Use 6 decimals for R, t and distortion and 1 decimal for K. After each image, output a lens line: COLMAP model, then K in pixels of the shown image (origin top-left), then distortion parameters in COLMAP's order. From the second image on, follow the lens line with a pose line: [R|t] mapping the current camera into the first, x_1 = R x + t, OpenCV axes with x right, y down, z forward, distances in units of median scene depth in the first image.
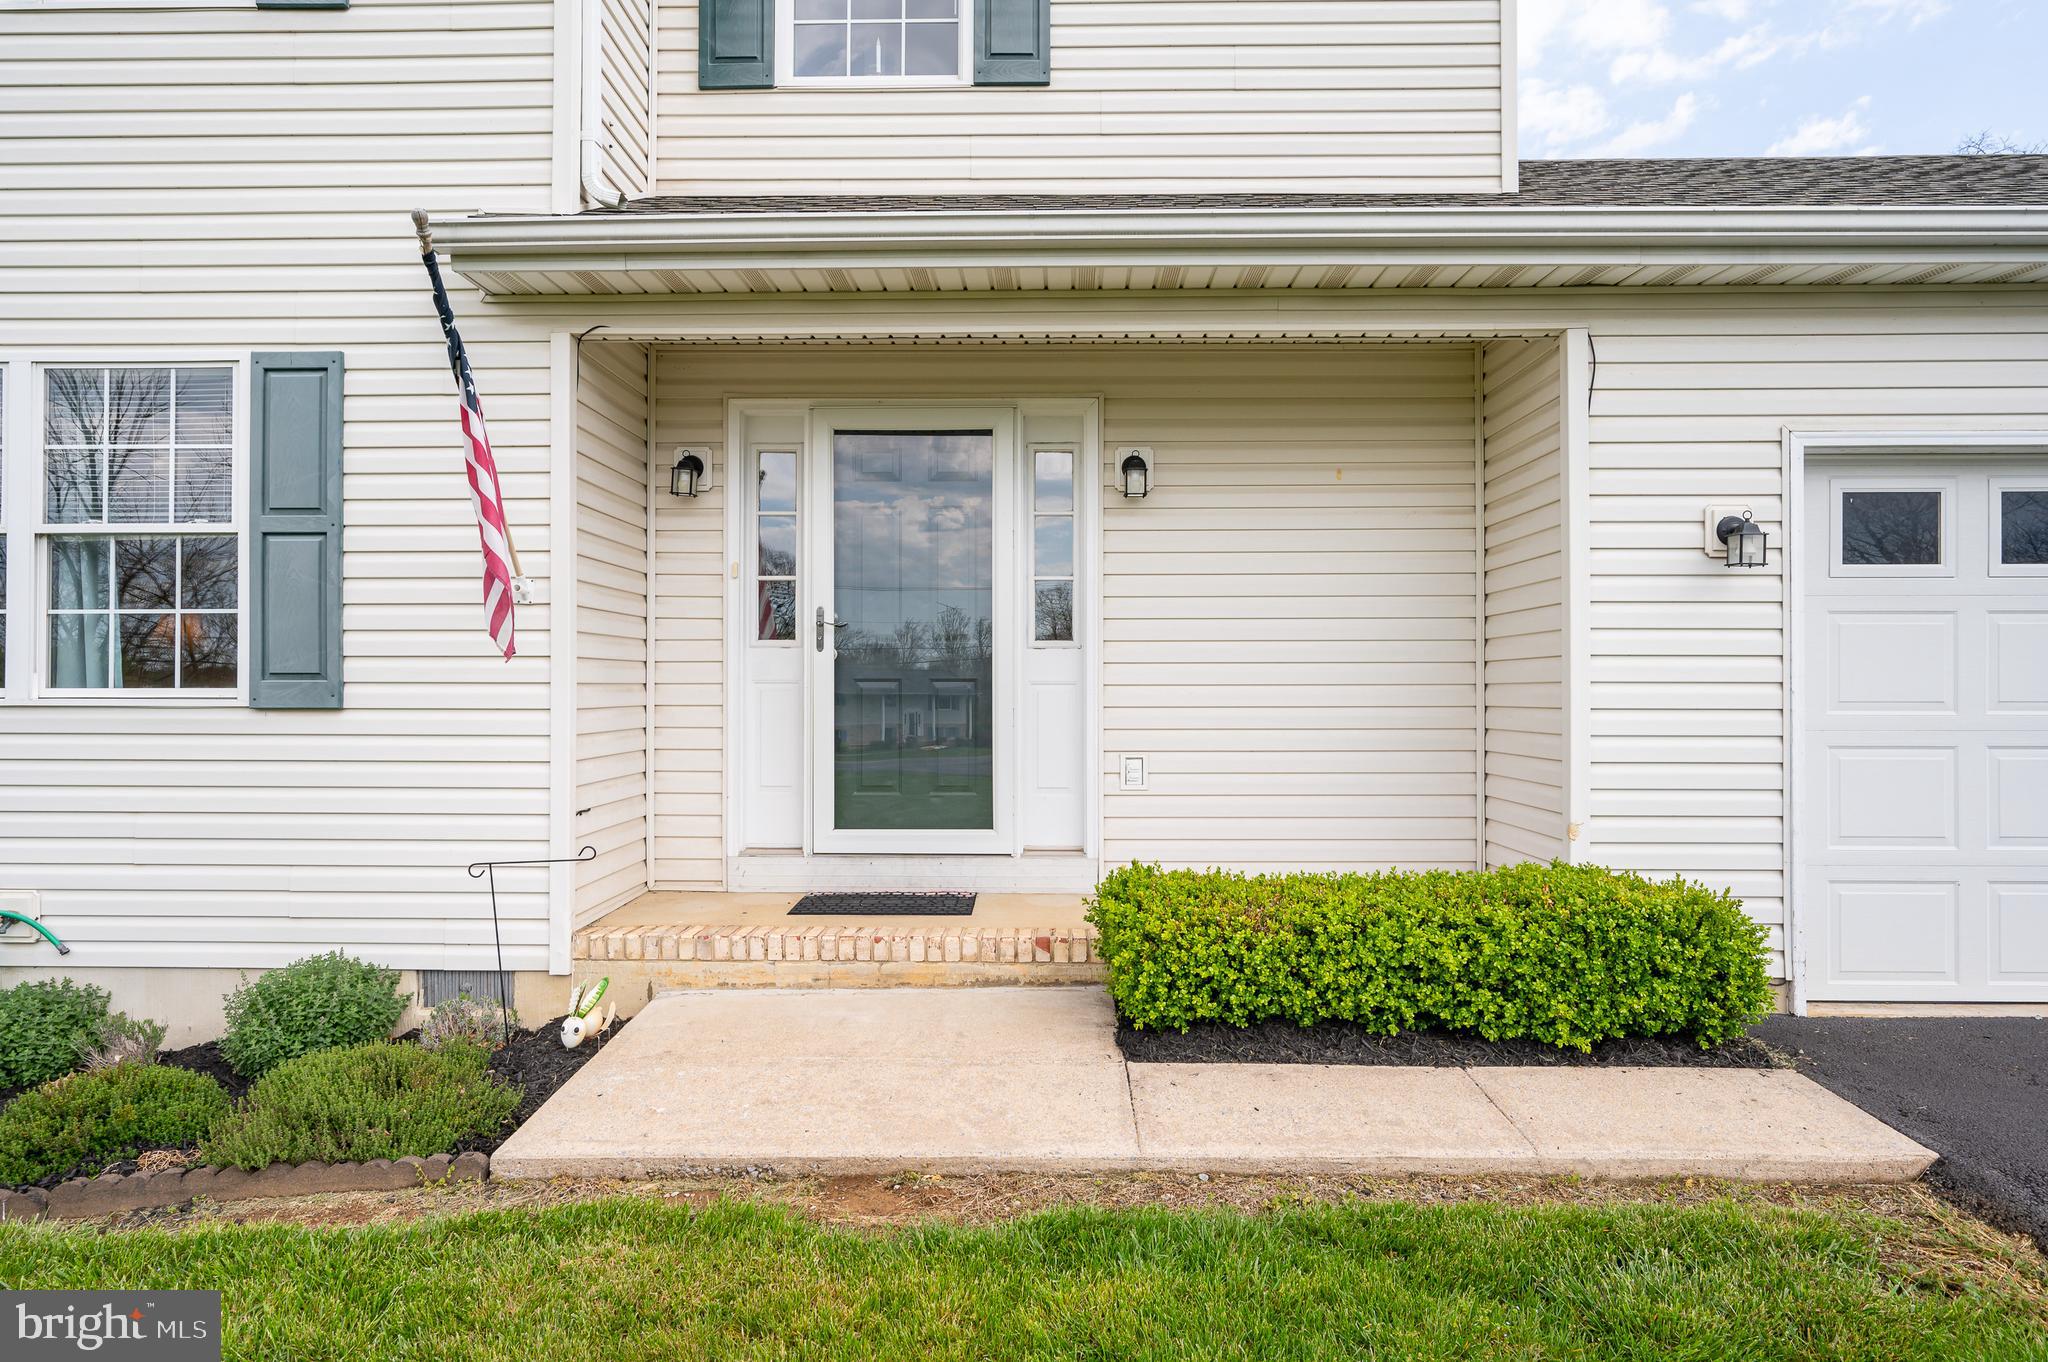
lens RADIAL K [[1181.6, 0, 1022.7], [0, 1181.6, 682.4], [0, 0, 1]] dist [-0.001423, -0.001106]
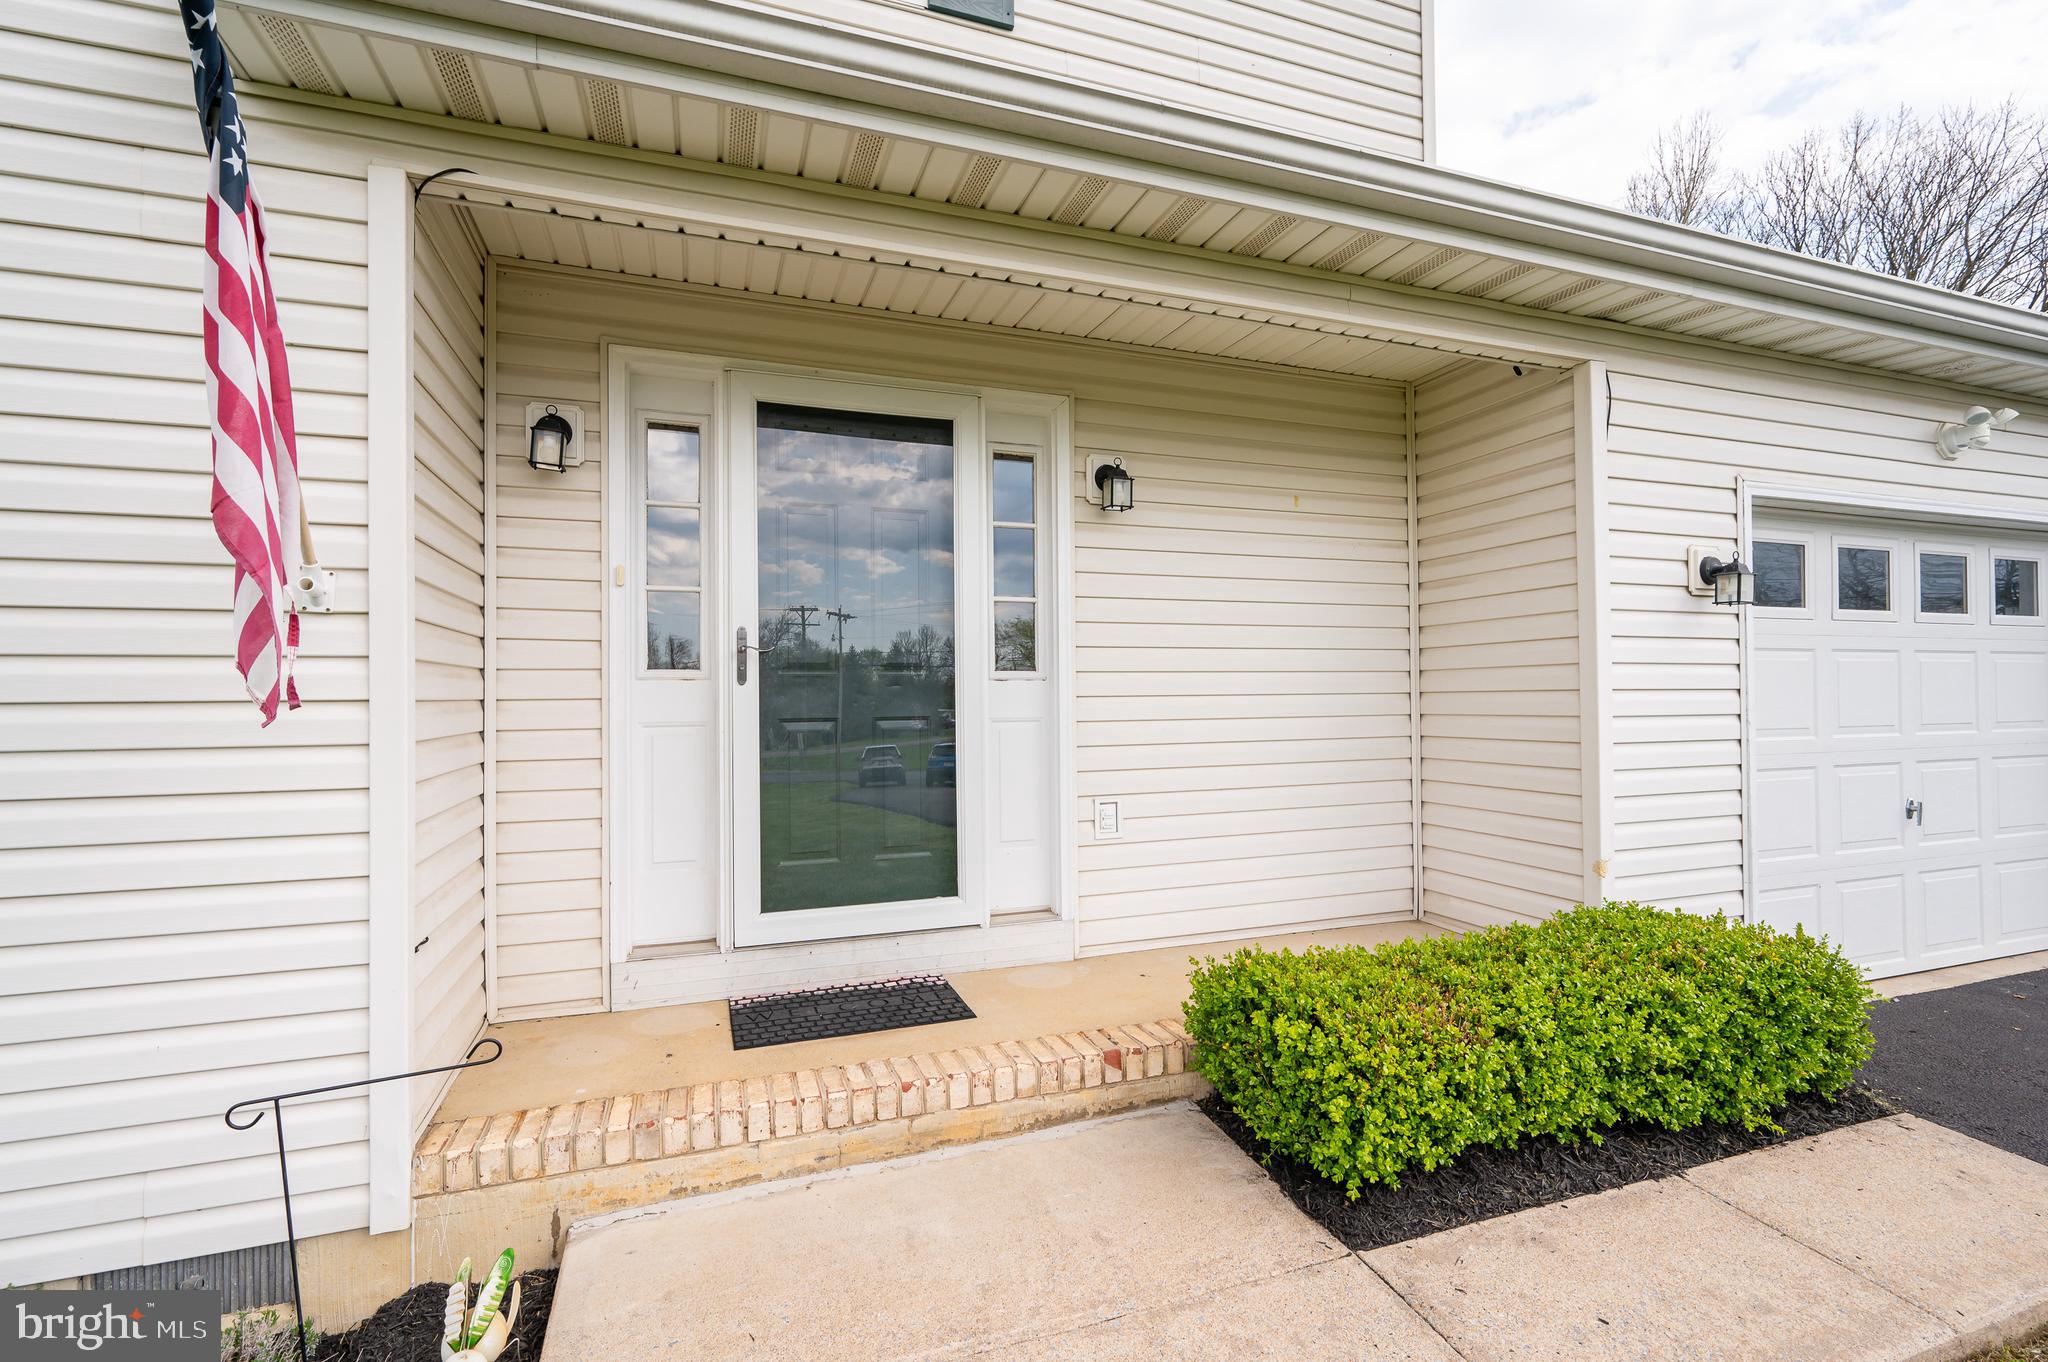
lens RADIAL K [[924.3, 0, 1027.8], [0, 924.3, 686.1], [0, 0, 1]] dist [-0.000941, 0.001362]
pose [[0.933732, -0.004236, 0.357947, -0.250773], [0.006761, 0.999960, -0.005802, -0.024276], [-0.357909, 0.007837, 0.933724, 0.433503]]
